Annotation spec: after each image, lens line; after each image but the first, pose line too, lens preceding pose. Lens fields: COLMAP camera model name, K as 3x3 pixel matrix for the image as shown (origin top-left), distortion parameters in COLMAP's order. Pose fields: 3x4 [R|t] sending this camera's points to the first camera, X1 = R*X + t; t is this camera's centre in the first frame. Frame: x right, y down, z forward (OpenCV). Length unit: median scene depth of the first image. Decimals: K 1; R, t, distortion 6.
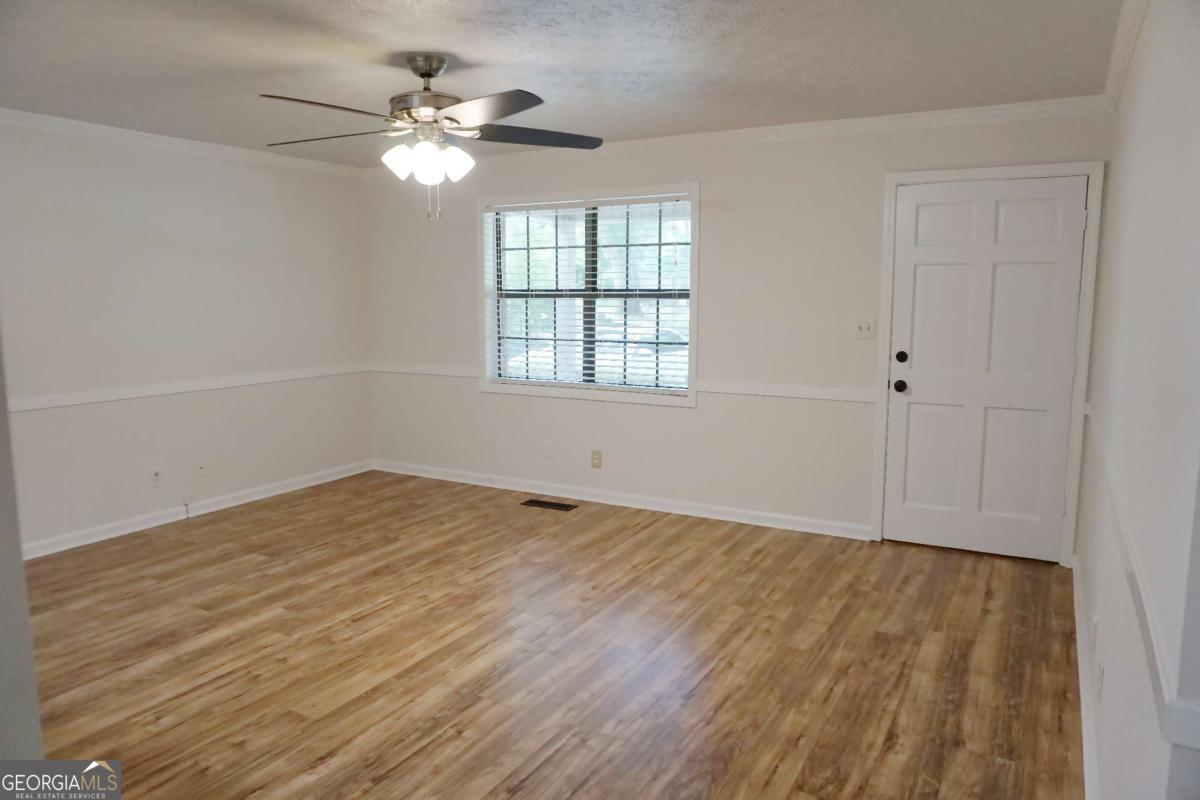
lens RADIAL K [[806.2, 0, 597.6], [0, 806.2, 400.6], [0, 0, 1]] dist [-0.066089, 0.051199]
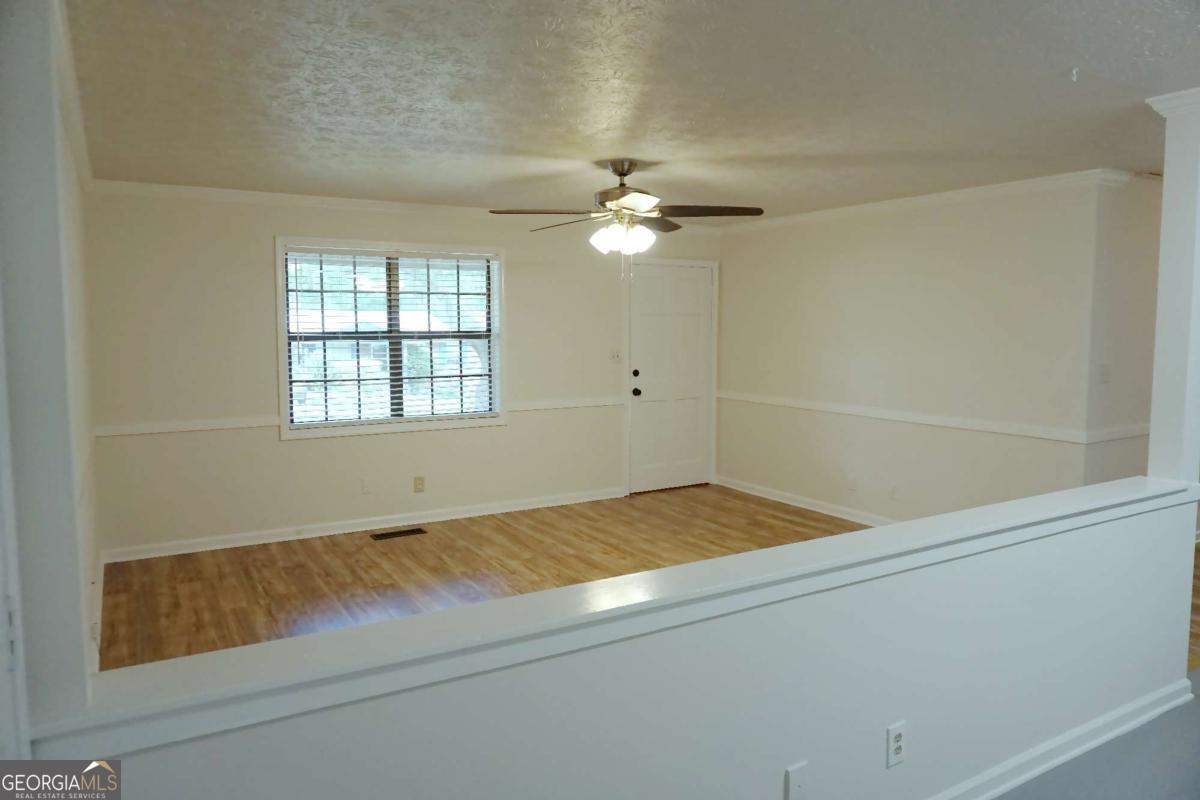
lens RADIAL K [[806.2, 0, 597.6], [0, 806.2, 400.6], [0, 0, 1]] dist [-0.066089, 0.051199]
pose [[0.489620, -0.078086, 0.868433, -0.846846], [0.120041, 0.992535, 0.021566, -0.036614], [-0.863634, 0.093688, 0.495338, 0.238596]]
